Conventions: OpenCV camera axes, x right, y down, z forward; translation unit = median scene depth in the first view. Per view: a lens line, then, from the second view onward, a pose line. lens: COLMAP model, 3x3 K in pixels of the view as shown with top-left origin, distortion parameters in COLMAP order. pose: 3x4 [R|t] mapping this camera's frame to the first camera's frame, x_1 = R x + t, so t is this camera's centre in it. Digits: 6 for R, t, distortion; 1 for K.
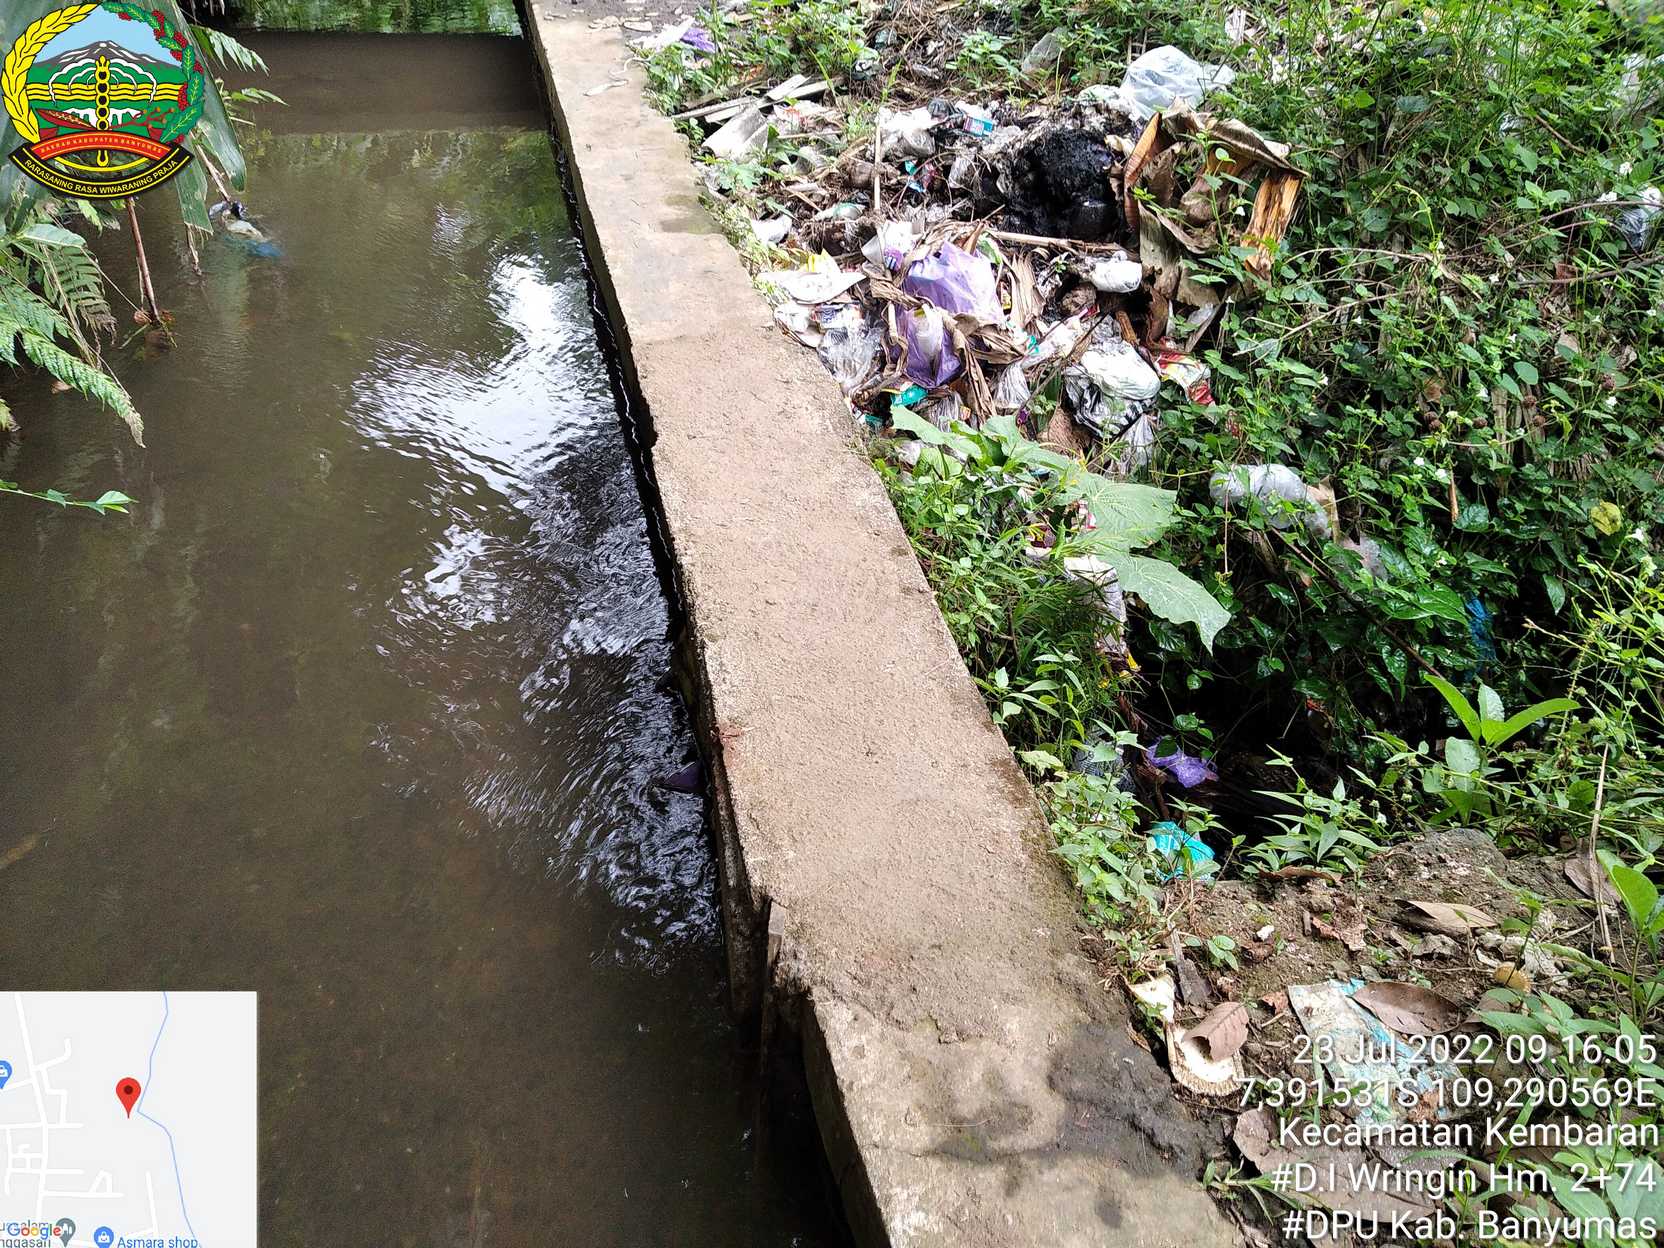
lens RADIAL K [[1394.4, 0, 829.6], [0, 1394.4, 632.3], [0, 0, 1]] dist [0.051836, -0.092553]
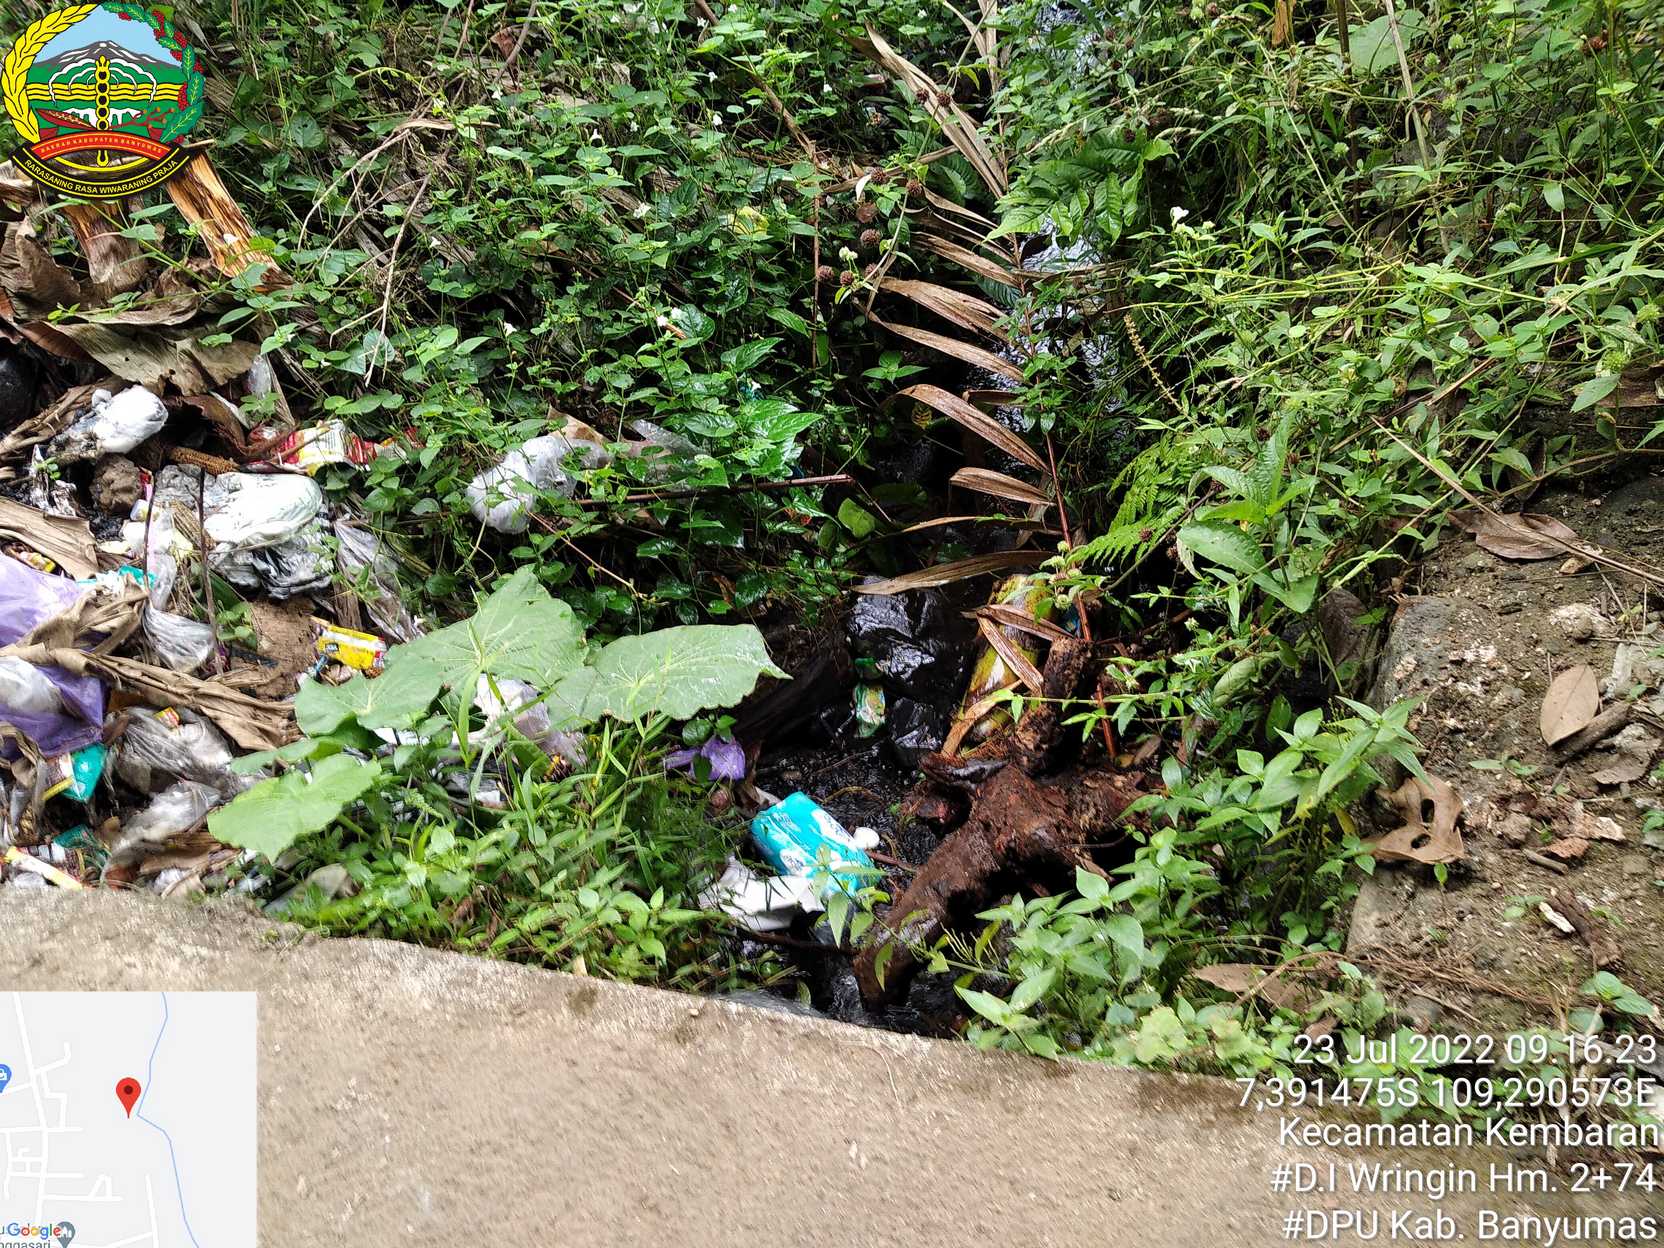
lens RADIAL K [[1370.0, 0, 837.8], [0, 1370.0, 627.9], [0, 0, 1]] dist [0.029615, -0.095006]
pose [[0.435947, -0.764885, 0.474237, -0.039174], [0.697338, 0.620198, 0.359268, -0.192149], [-0.568920, 0.174082, 0.803757, 0.284814]]
